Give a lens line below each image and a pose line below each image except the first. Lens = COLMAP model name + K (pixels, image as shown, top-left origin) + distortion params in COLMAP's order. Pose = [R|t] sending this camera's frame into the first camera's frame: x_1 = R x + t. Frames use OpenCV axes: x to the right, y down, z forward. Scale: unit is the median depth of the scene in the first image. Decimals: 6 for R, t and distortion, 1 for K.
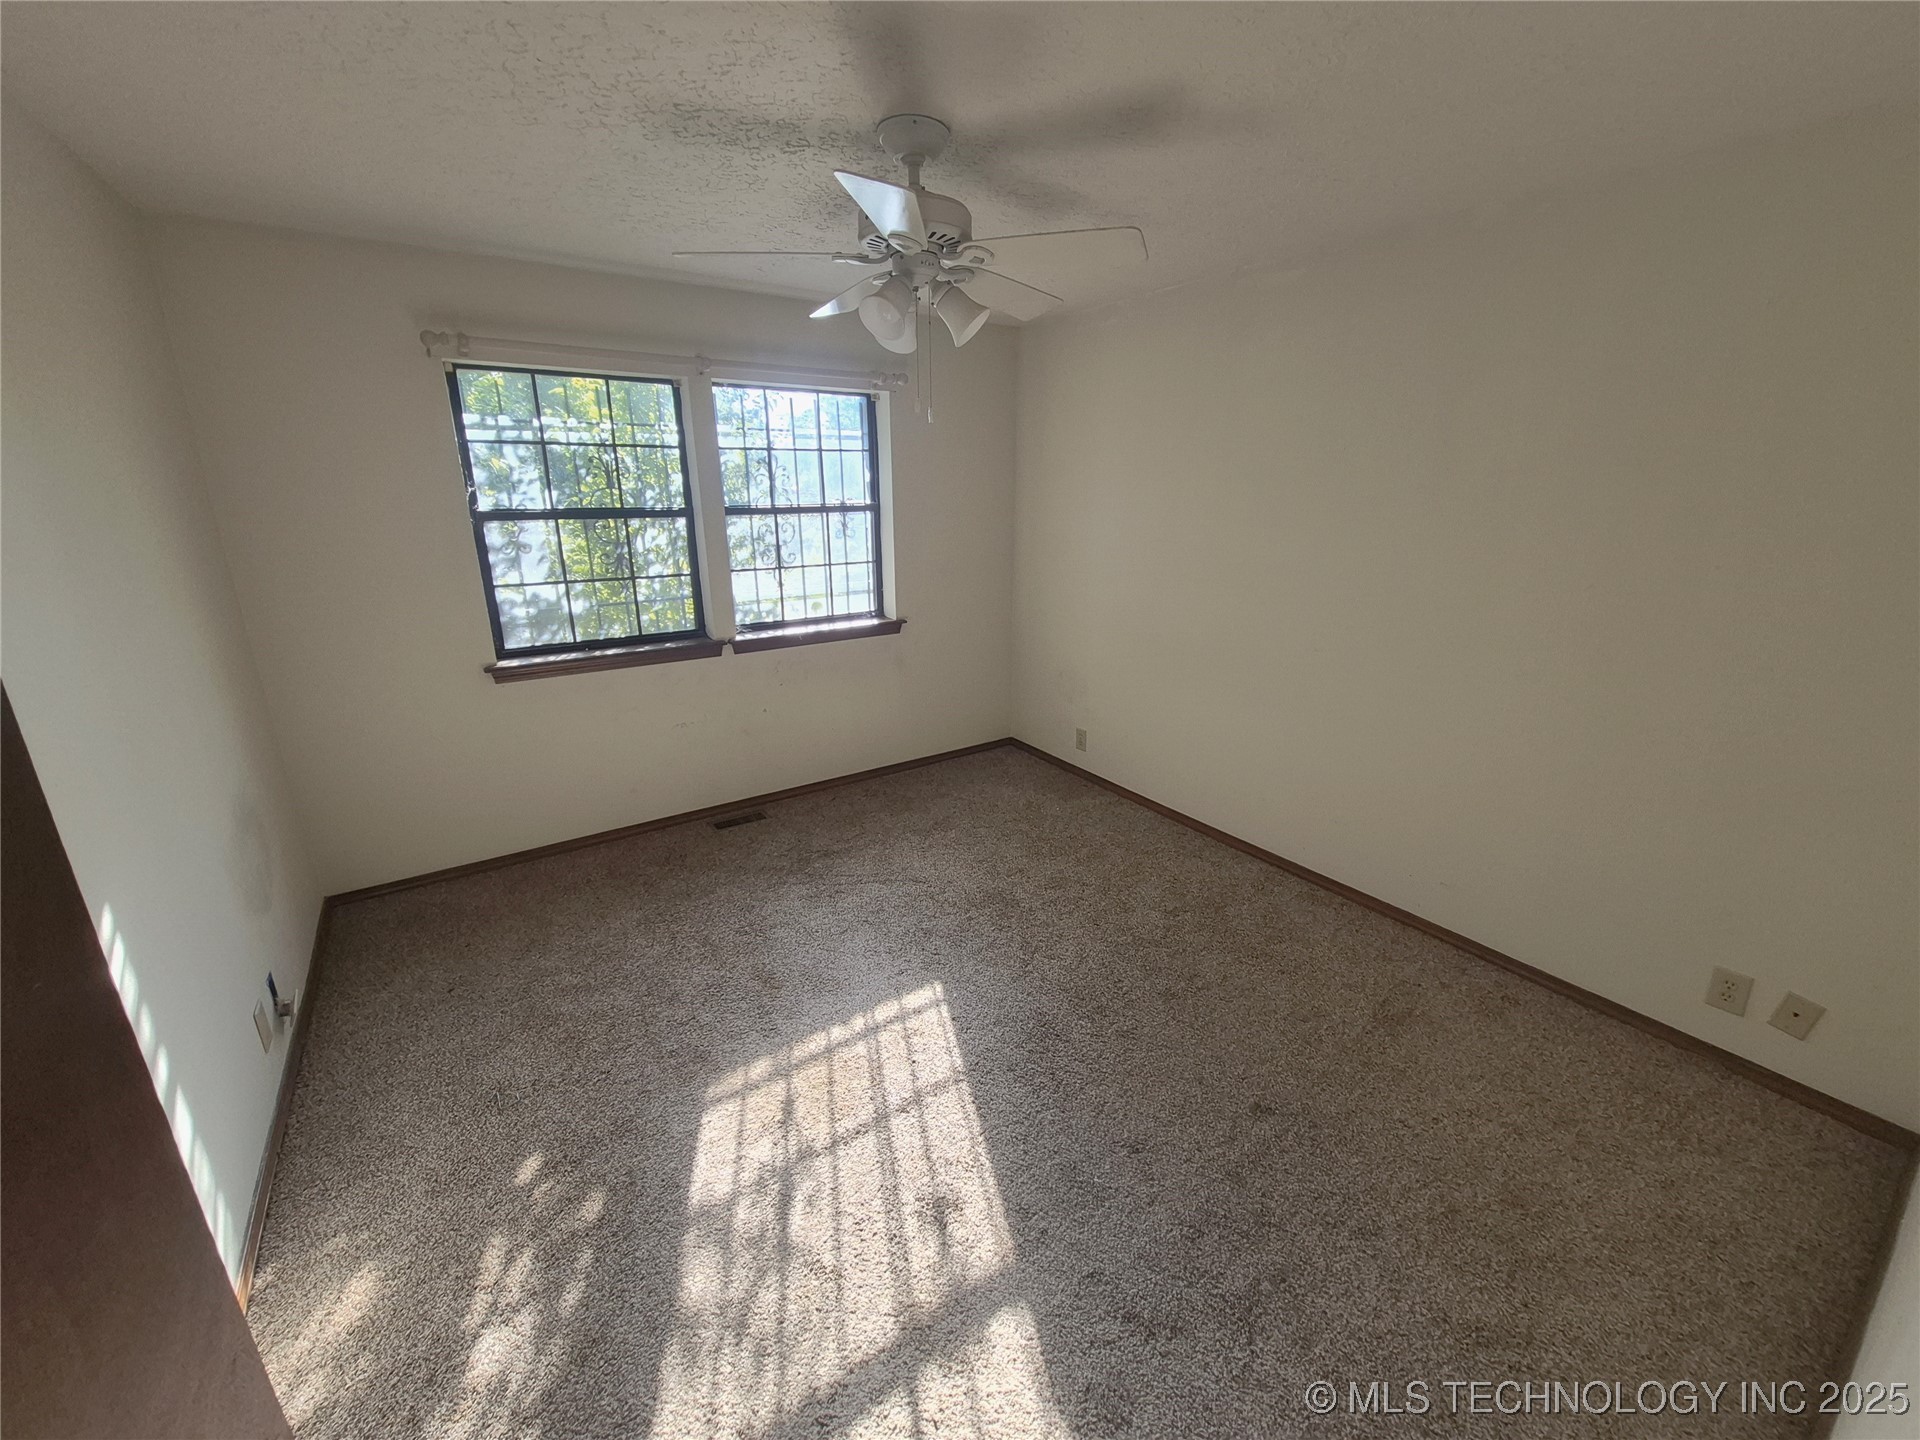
lens RADIAL K [[767.9, 0, 960.0], [0, 767.9, 720.0], [0, 0, 1]] dist [-0.000131, 0.000004]
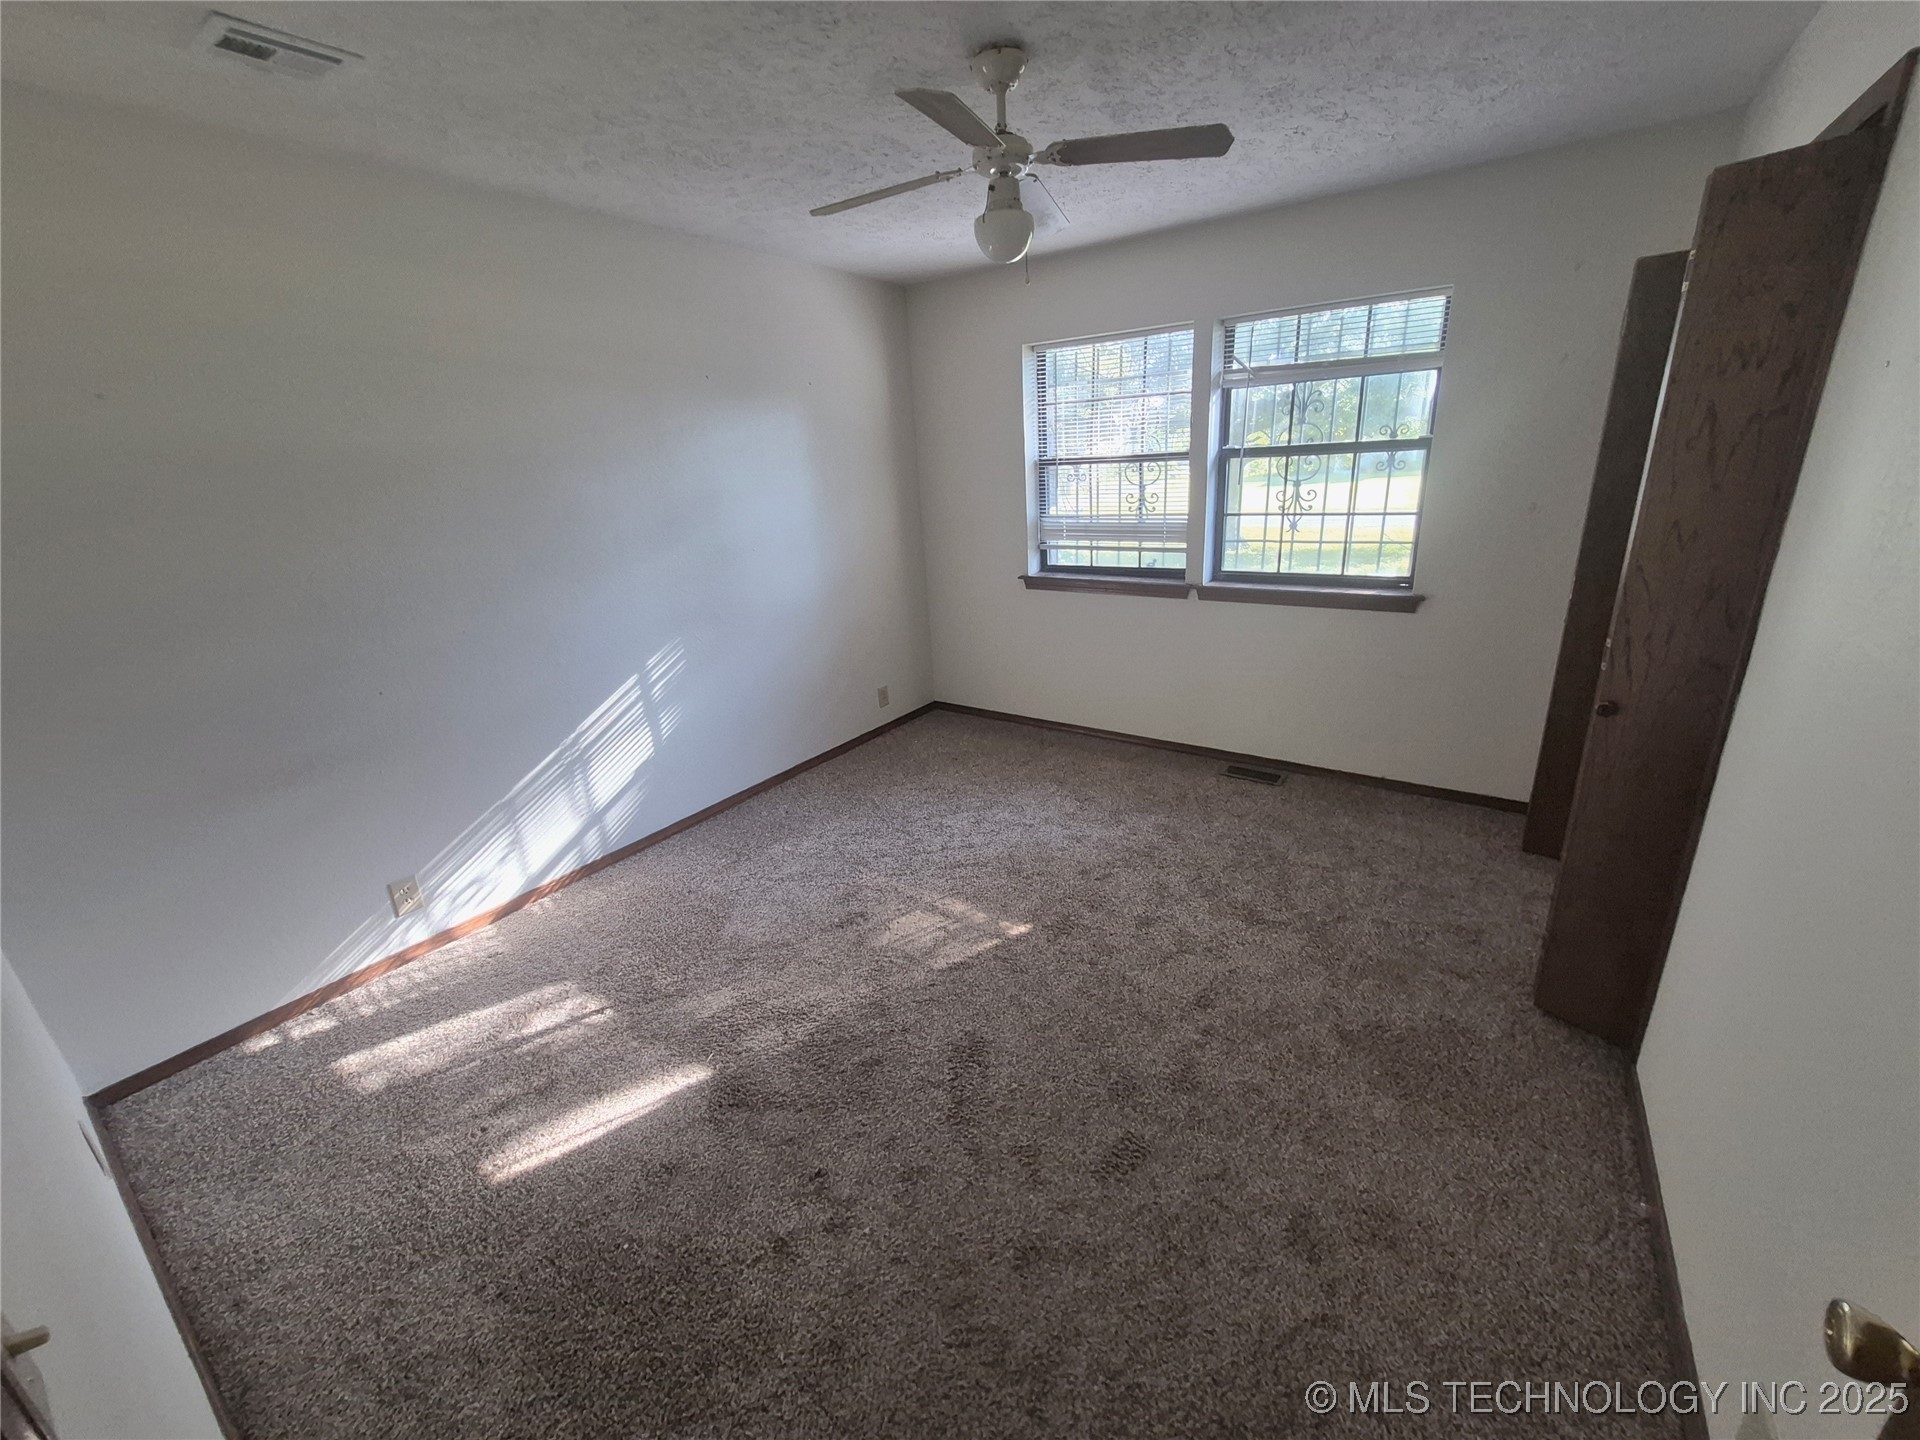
lens RADIAL K [[767.9, 0, 960.0], [0, 767.9, 720.0], [0, 0, 1]] dist [-0.000131, 0.000004]
pose [[0.354906, 0.293239, -0.887723, 0.539393], [-0.213059, 0.949919, 0.228604, -0.099338], [0.910301, 0.108004, 0.399609, 0.329446]]
